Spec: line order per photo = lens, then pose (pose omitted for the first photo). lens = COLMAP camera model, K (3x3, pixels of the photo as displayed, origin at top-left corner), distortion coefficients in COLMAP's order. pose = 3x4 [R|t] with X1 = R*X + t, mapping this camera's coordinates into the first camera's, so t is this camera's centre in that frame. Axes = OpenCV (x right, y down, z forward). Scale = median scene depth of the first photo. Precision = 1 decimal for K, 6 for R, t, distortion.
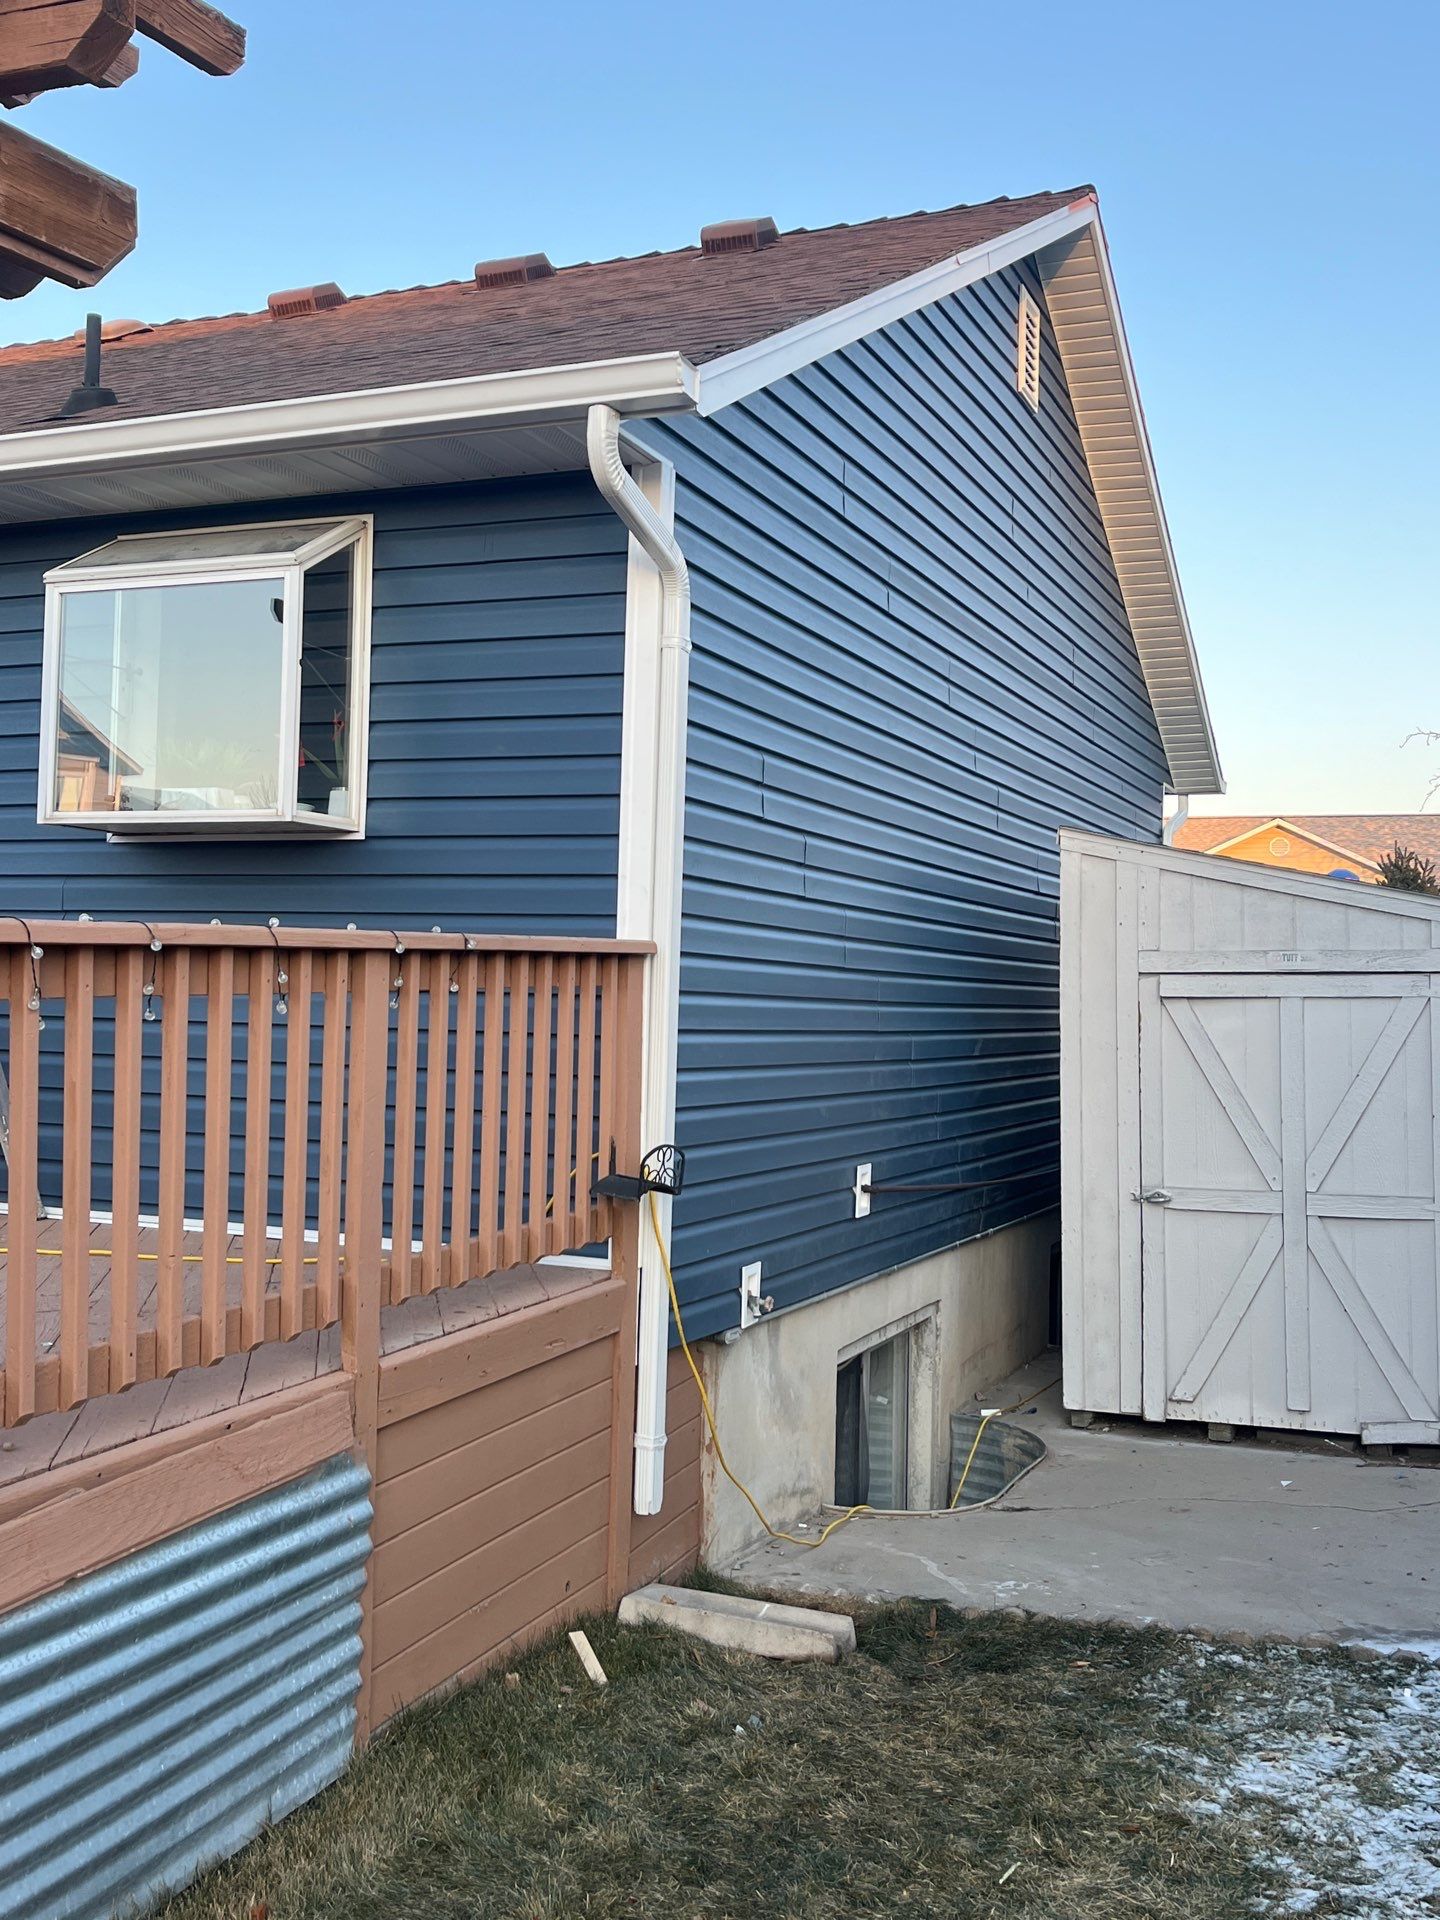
lens RADIAL K [[1869.5, 0, 718.8], [0, 1869.5, 969.9], [0, 0, 1]] dist [0.097981, -0.246692]
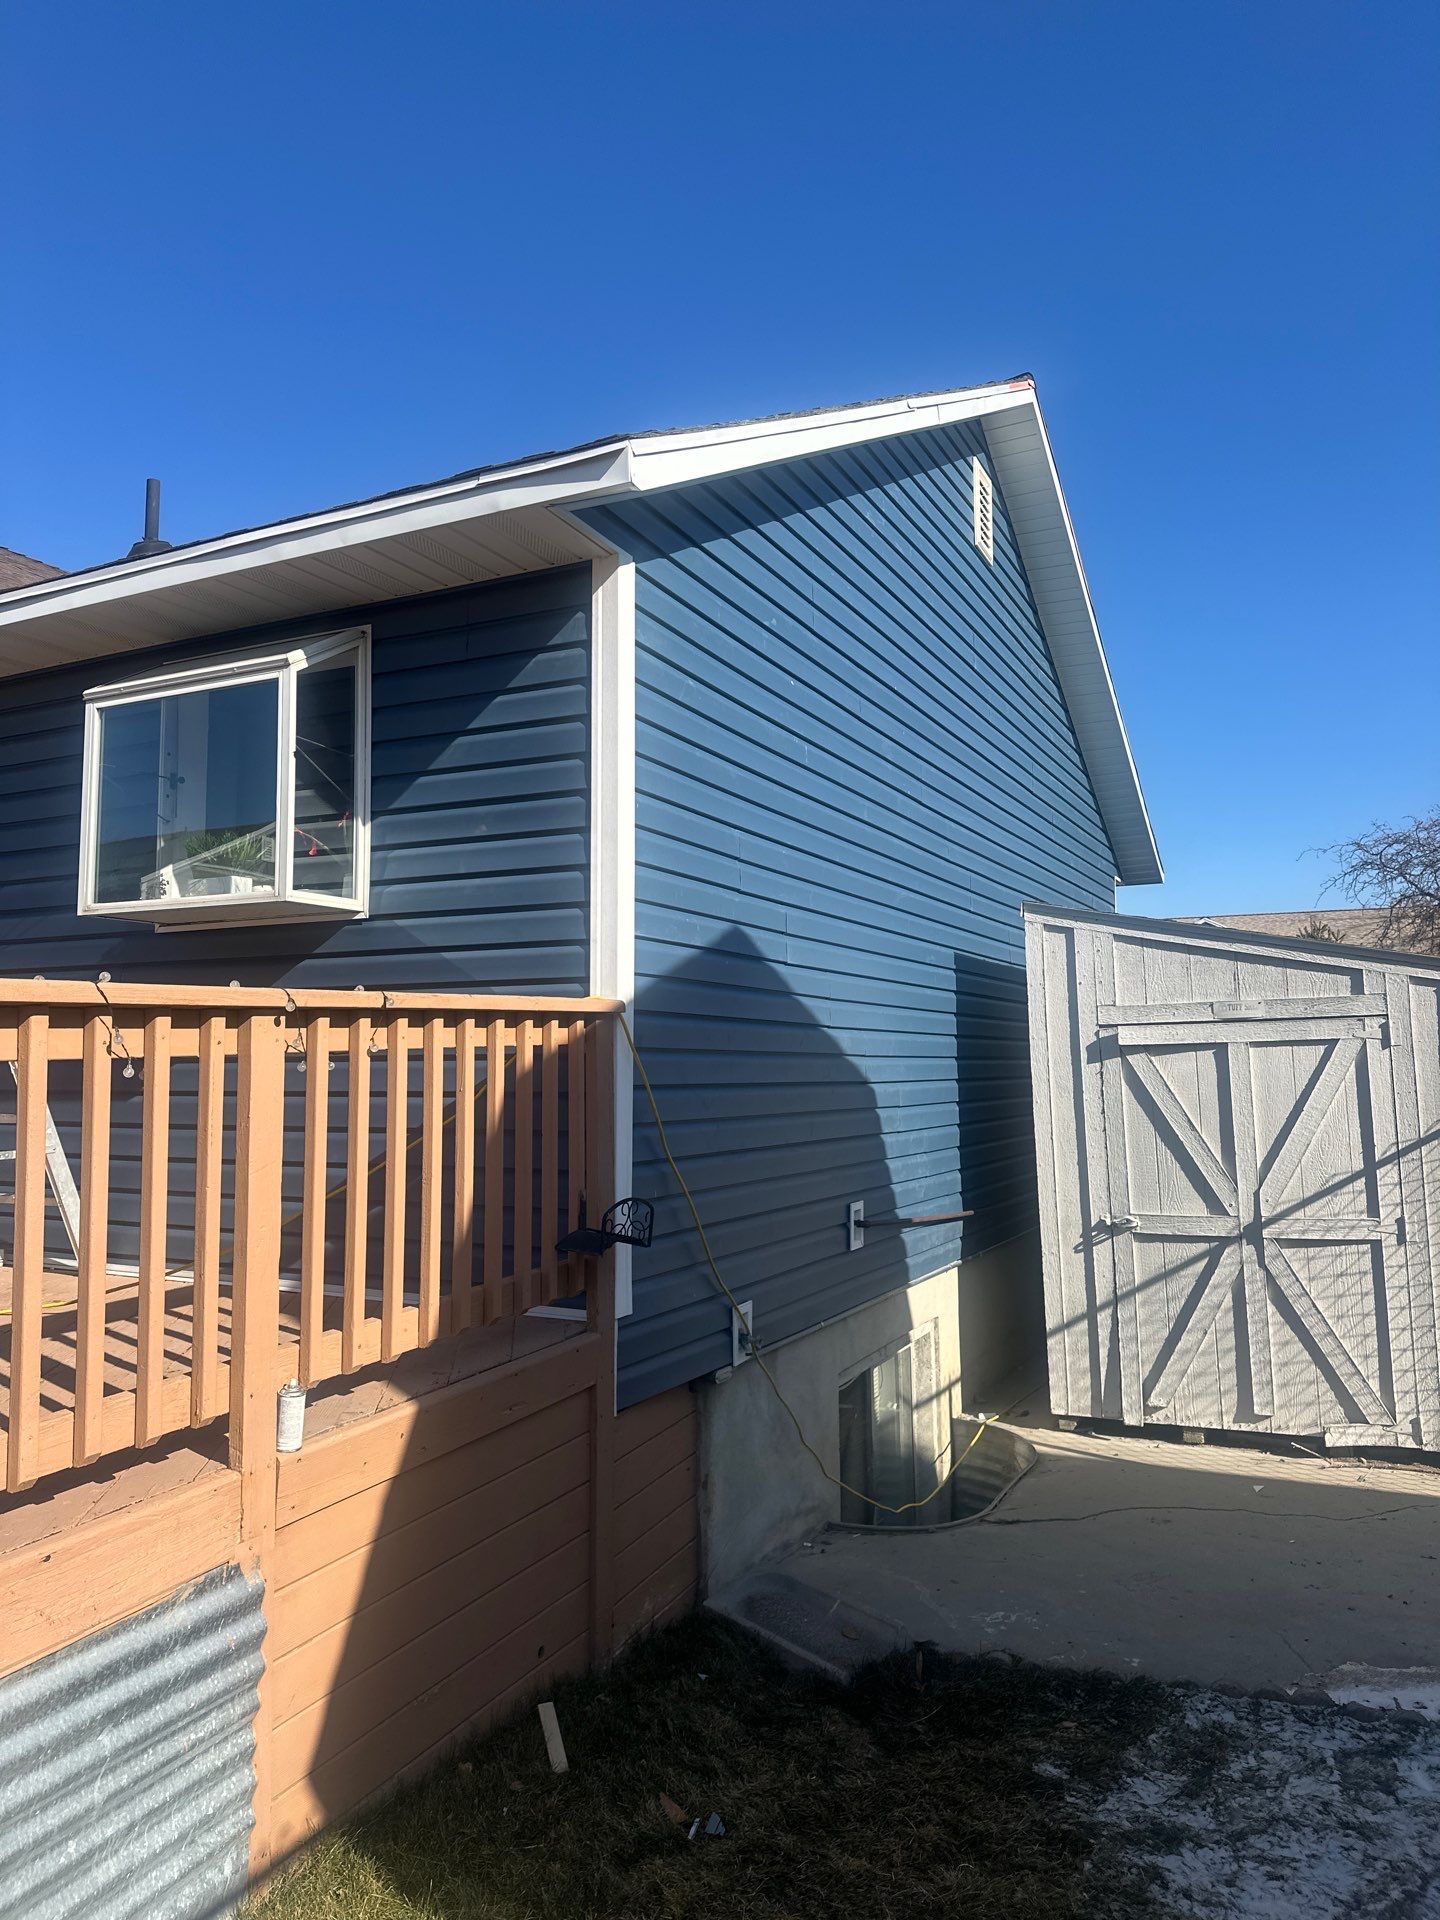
lens RADIAL K [[1345.9, 0, 720.0], [0, 1345.9, 960.0], [0, 0, 1]] dist [0.079288, -0.092002]
pose [[0.997920, -0.032311, -0.055782, 0.057758], [0.028740, 0.997556, -0.063683, 0.010261], [0.057703, 0.061947, 0.996410, 0.231408]]
